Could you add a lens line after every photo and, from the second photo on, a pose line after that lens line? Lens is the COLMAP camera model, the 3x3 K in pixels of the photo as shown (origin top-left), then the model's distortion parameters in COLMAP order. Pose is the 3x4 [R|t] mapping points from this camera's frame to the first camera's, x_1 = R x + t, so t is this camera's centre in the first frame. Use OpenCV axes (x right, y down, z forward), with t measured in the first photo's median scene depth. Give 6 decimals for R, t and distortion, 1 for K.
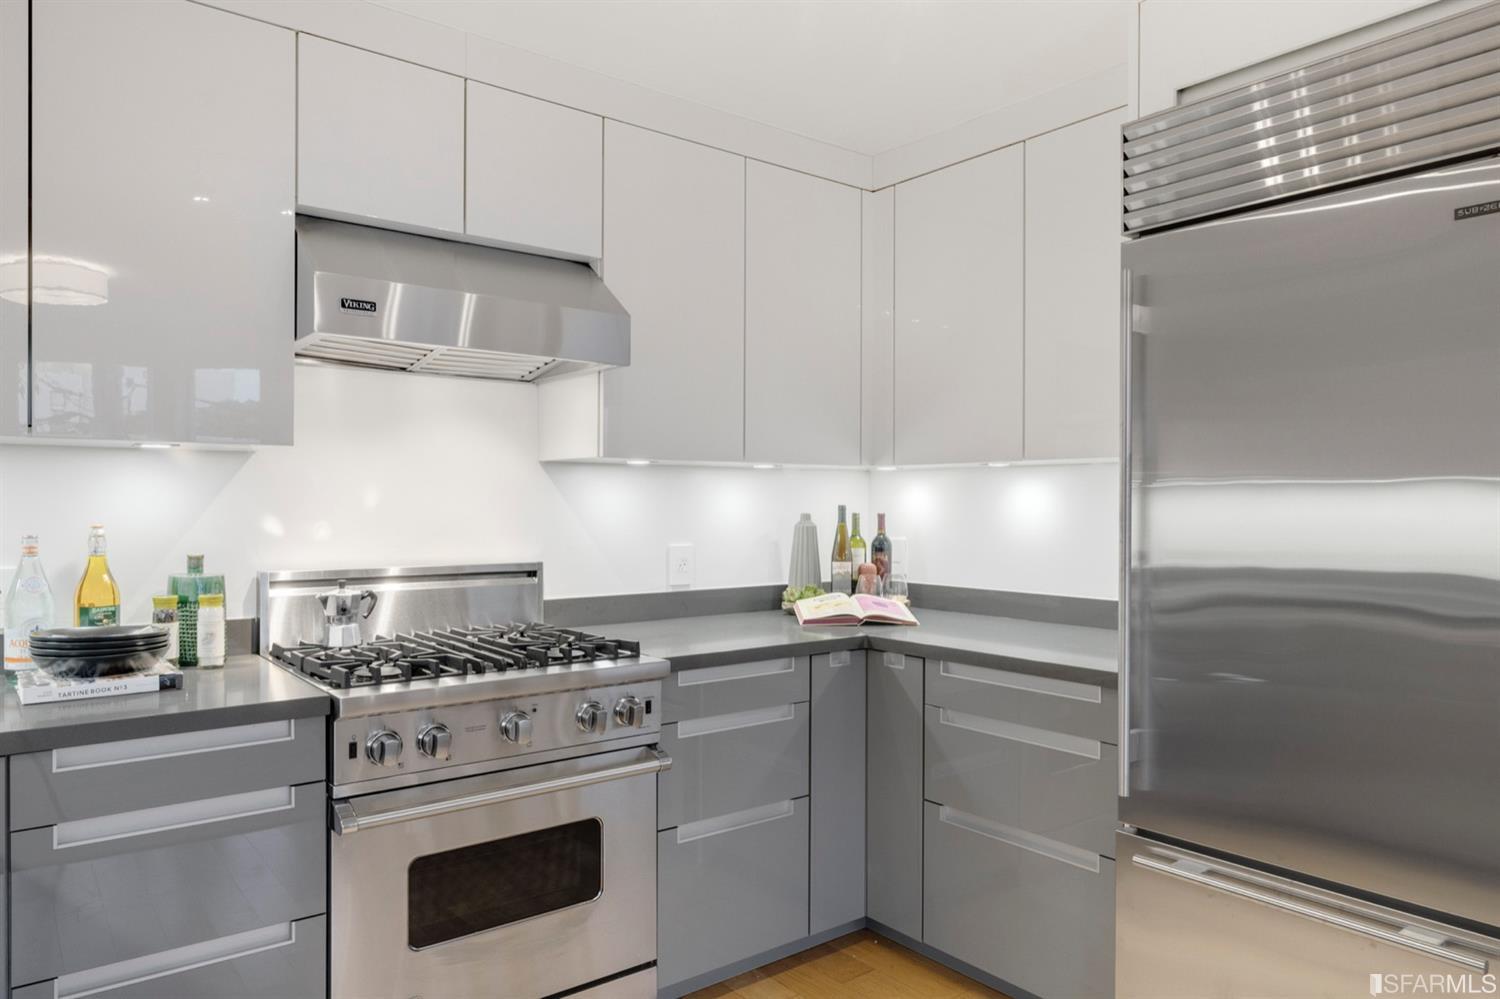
lens RADIAL K [[983.6, 0, 754.8], [0, 983.6, 508.4], [0, 0, 1]] dist [-0.006355, 0.004505]
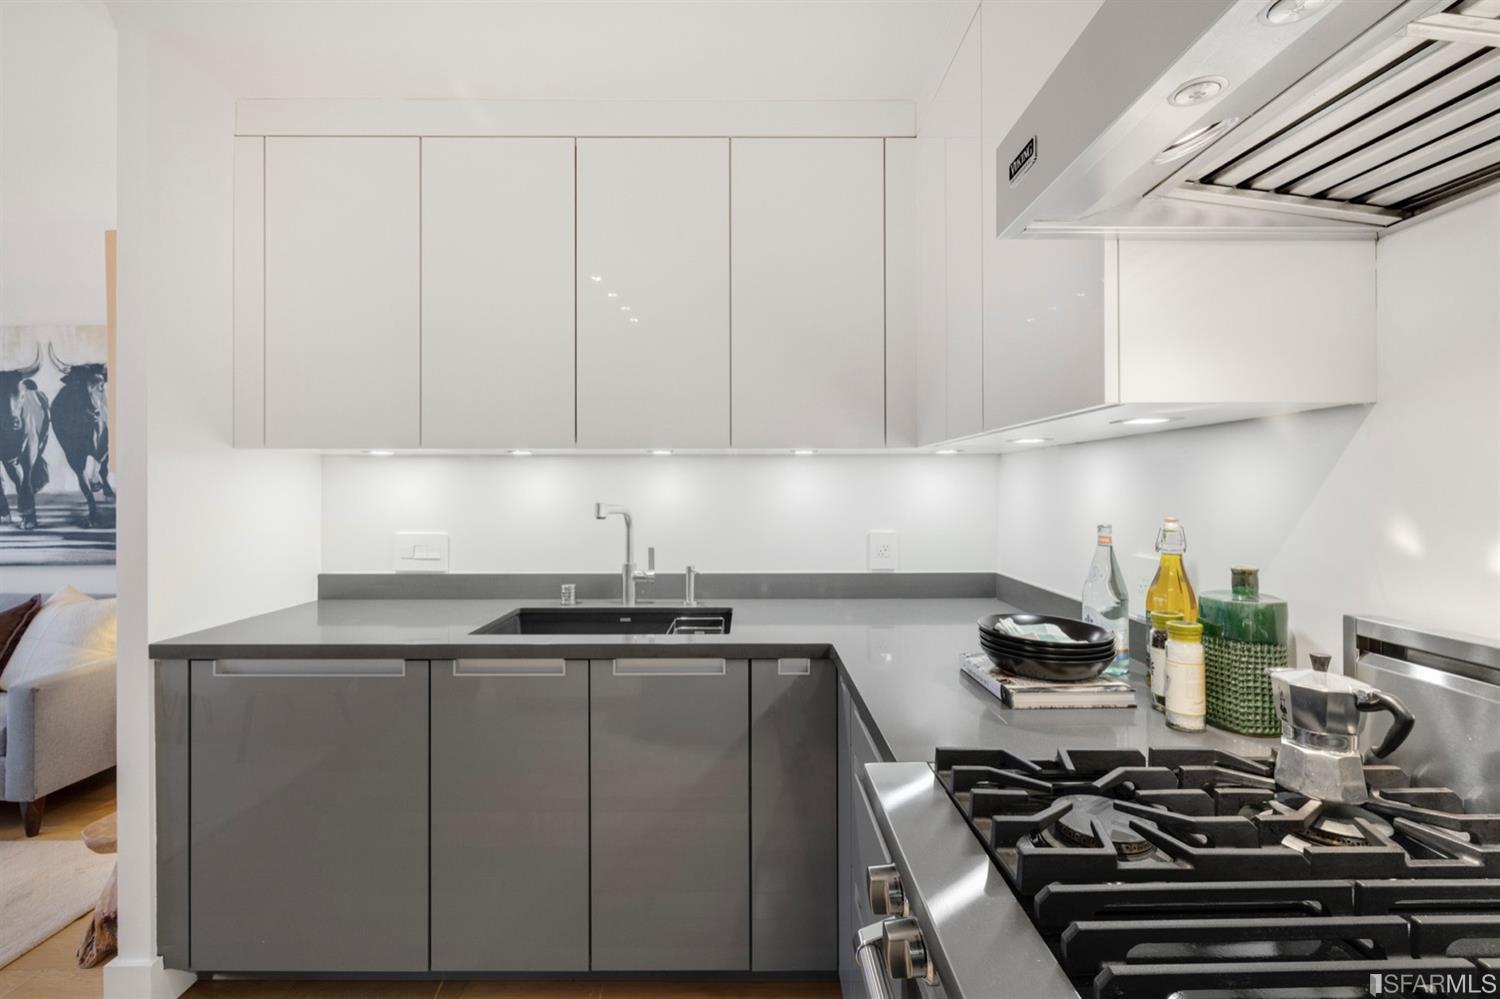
lens RADIAL K [[643.6, 0, 735.3], [0, 643.6, 489.0], [0, 0, 1]] dist [-0.003504, -0.000555]
pose [[-0.616960, -0.001841, -0.786993, 0.008273], [-0.004837, 0.999987, 0.001453, -0.006940], [0.786980, 0.004703, -0.616961, 0.949570]]
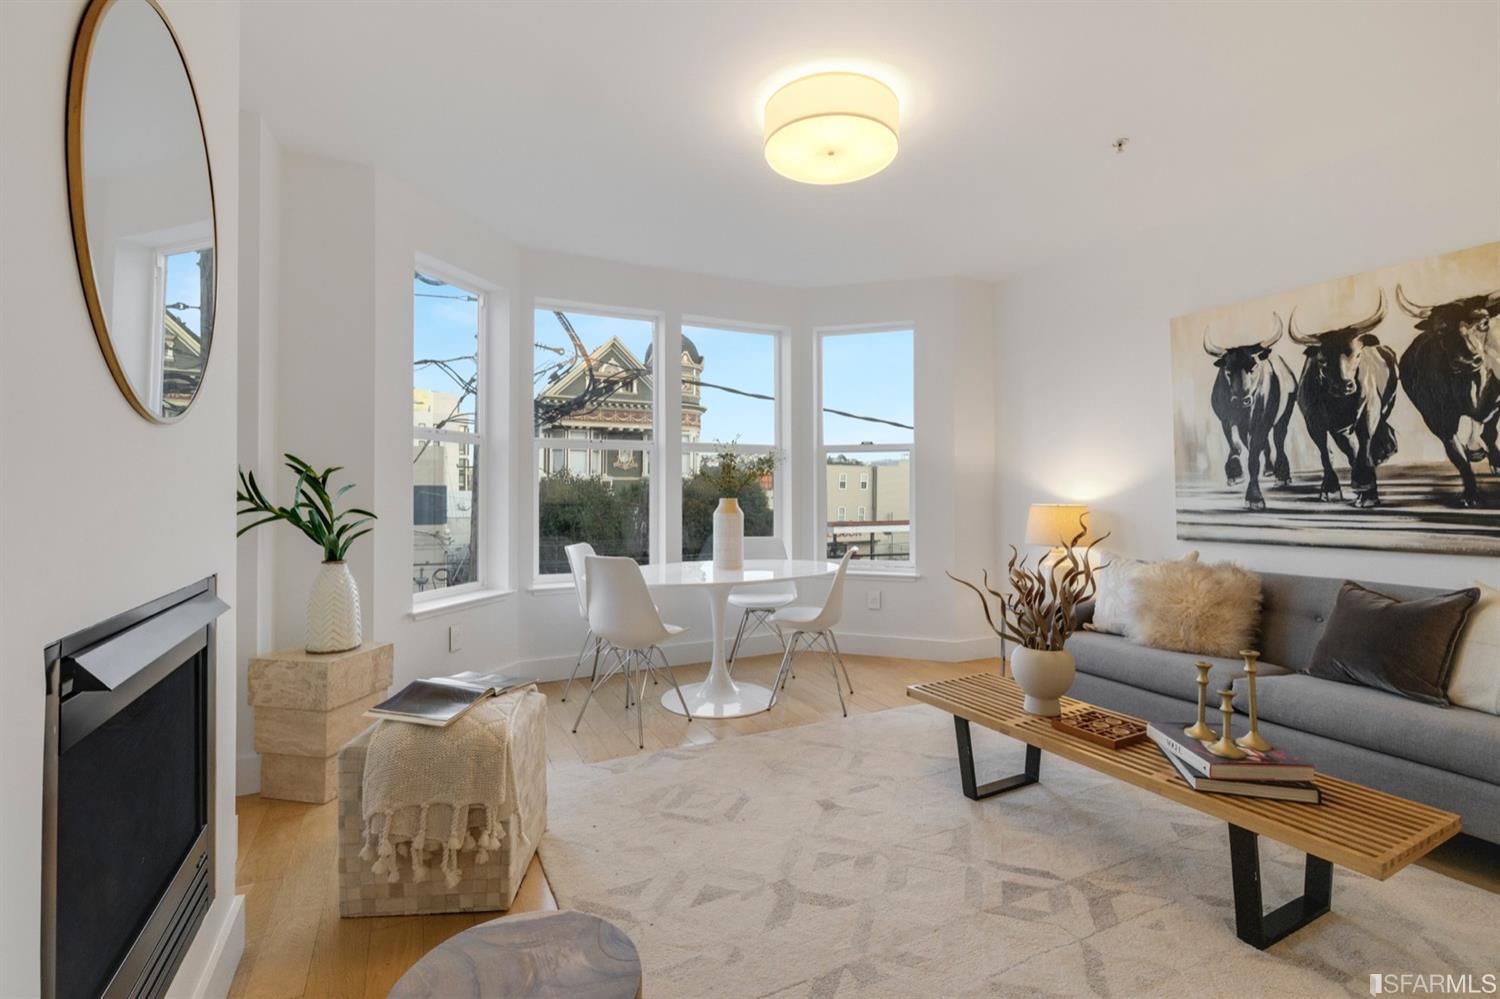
lens RADIAL K [[666.5, 0, 762.8], [0, 666.5, 483.8], [0, 0, 1]] dist [-0.004567, -0.000641]
pose [[-0.978595, 0.002678, 0.205780, 0.690899], [0.002262, 0.999995, -0.002258, 0.043377], [-0.205785, -0.001744, -0.978596, 0.356008]]
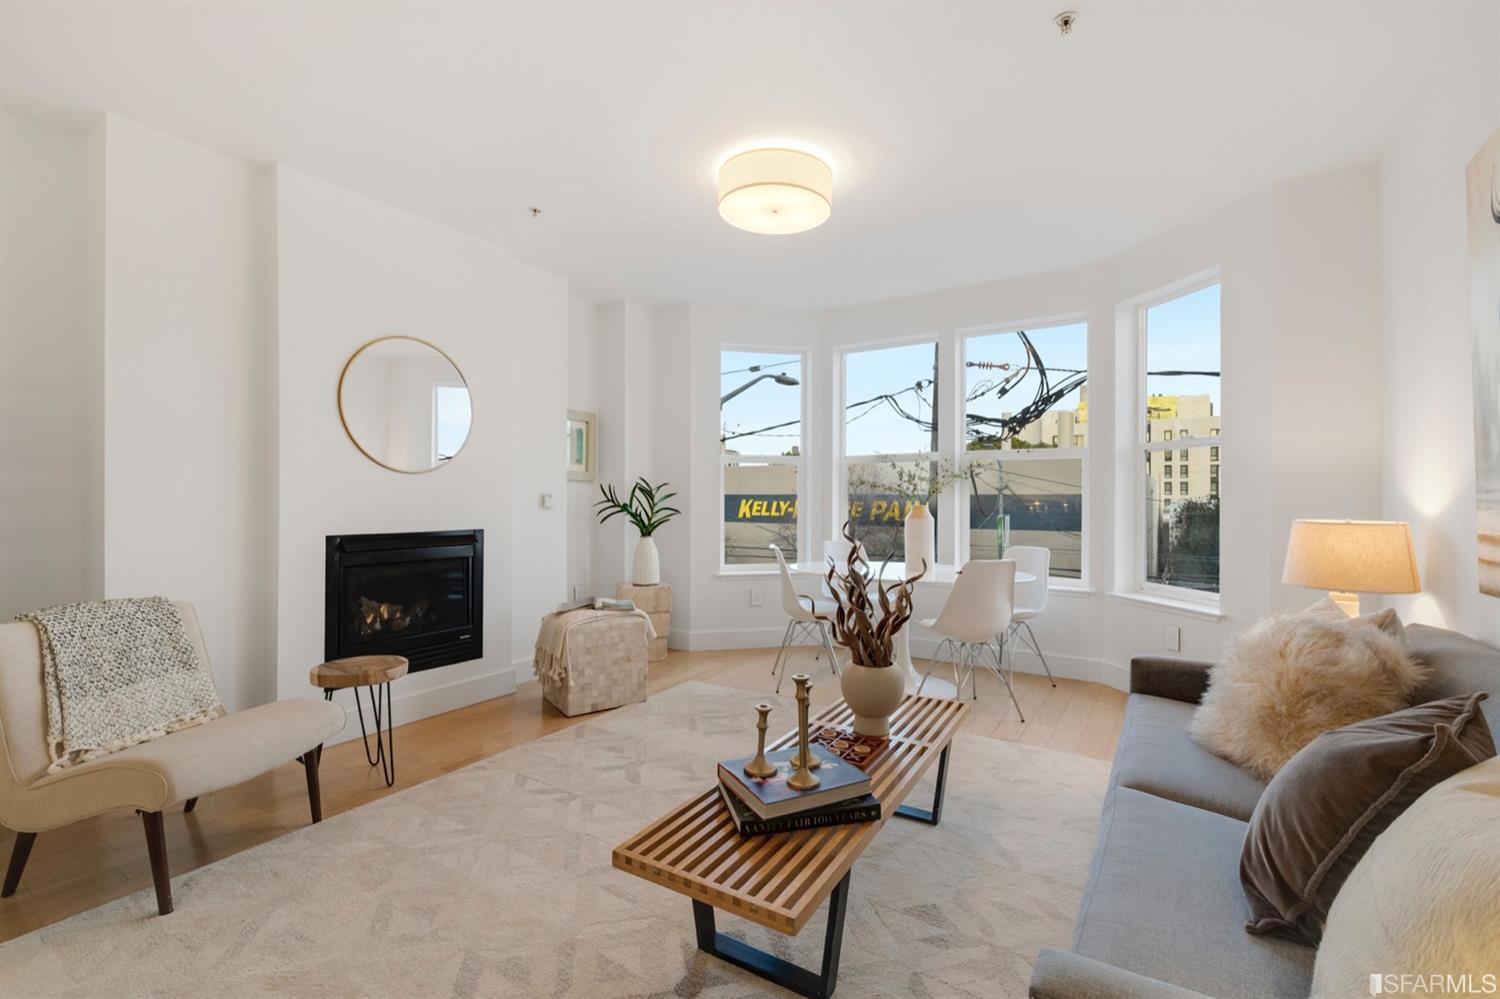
lens RADIAL K [[658.8, 0, 764.0], [0, 658.8, 498.6], [0, 0, 1]] dist [-0.004381, -0.001094]
pose [[-0.321532, 0.000721, 0.946898, -0.374876], [0.005071, 0.999987, 0.000961, 0.055464], [-0.946885, 0.005111, -0.321531, -0.285852]]
